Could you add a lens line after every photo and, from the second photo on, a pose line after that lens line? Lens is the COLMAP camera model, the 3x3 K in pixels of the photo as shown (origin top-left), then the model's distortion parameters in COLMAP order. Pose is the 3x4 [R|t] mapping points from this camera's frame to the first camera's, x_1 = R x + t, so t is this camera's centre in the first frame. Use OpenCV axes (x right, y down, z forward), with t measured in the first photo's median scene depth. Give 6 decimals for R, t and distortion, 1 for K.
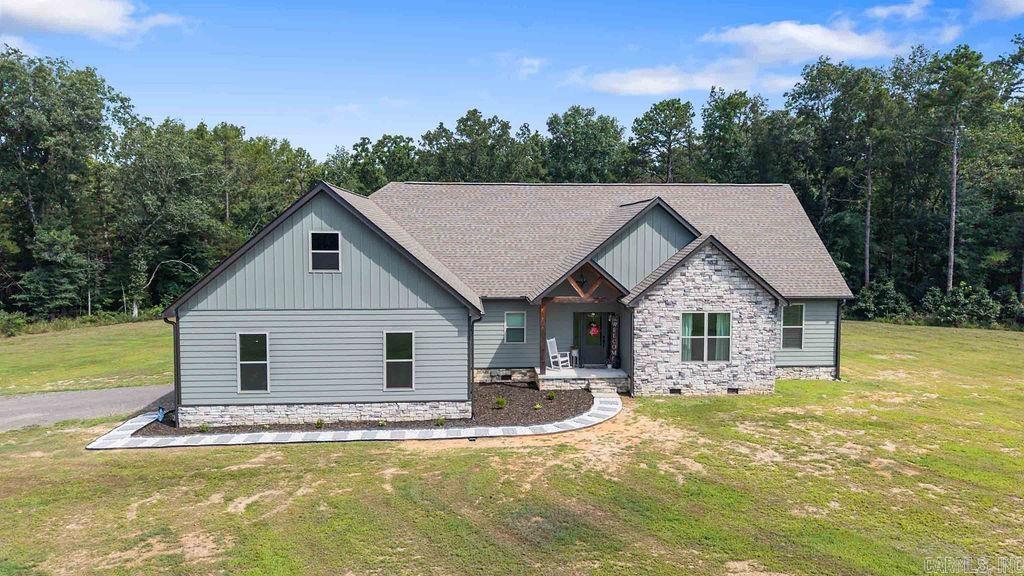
lens RADIAL K [[699.8, 0, 512.0], [0, 699.8, 288.0], [0, 0, 1]] dist [0.074271, -0.121298]
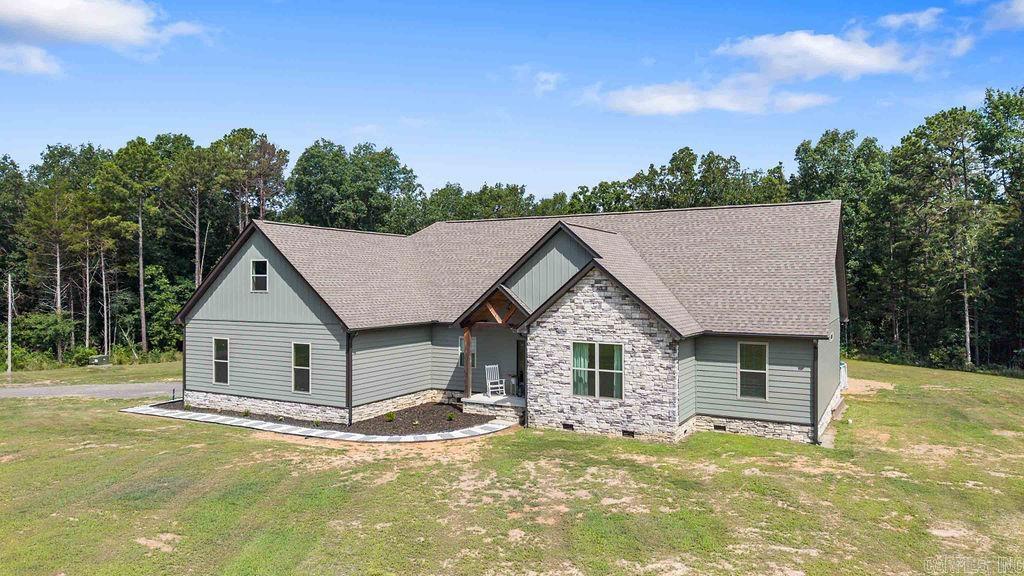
lens RADIAL K [[699.8, 0, 512.0], [0, 699.8, 288.0], [0, 0, 1]] dist [0.074271, -0.121298]
pose [[0.833280, 0.001727, -0.552849, 0.789718], [-0.043349, 0.997120, -0.062223, 0.028485], [0.551149, 0.075814, 0.830955, 0.199948]]
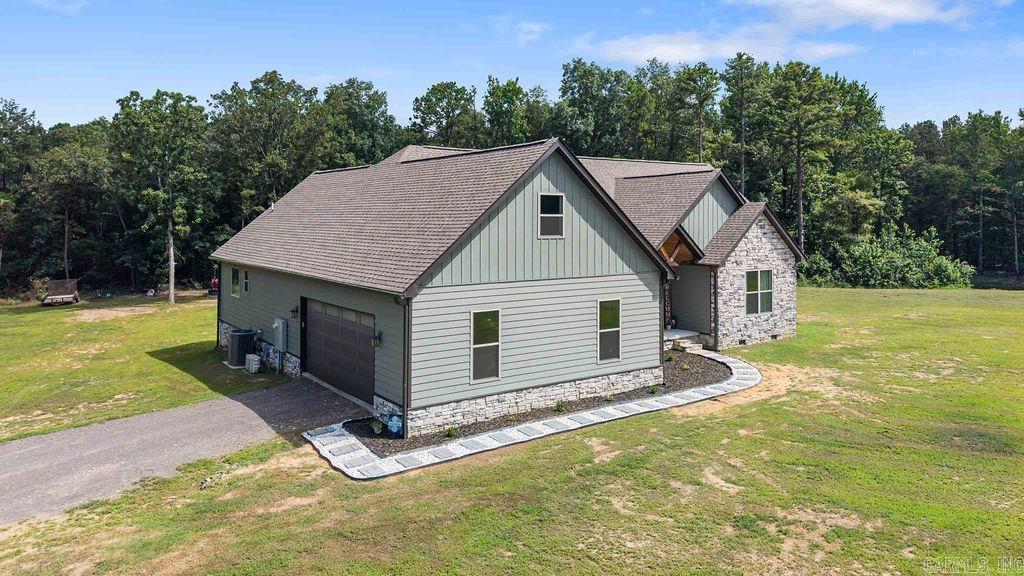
lens RADIAL K [[717.8, 0, 515.6], [0, 717.8, 215.8], [0, 0, 1]] dist [0.079508, -0.134360]
pose [[0.851956, -0.002514, 0.523608, -0.779916], [0.044461, 0.996724, -0.067556, 0.009630], [-0.521723, 0.080835, 0.849277, 0.226271]]
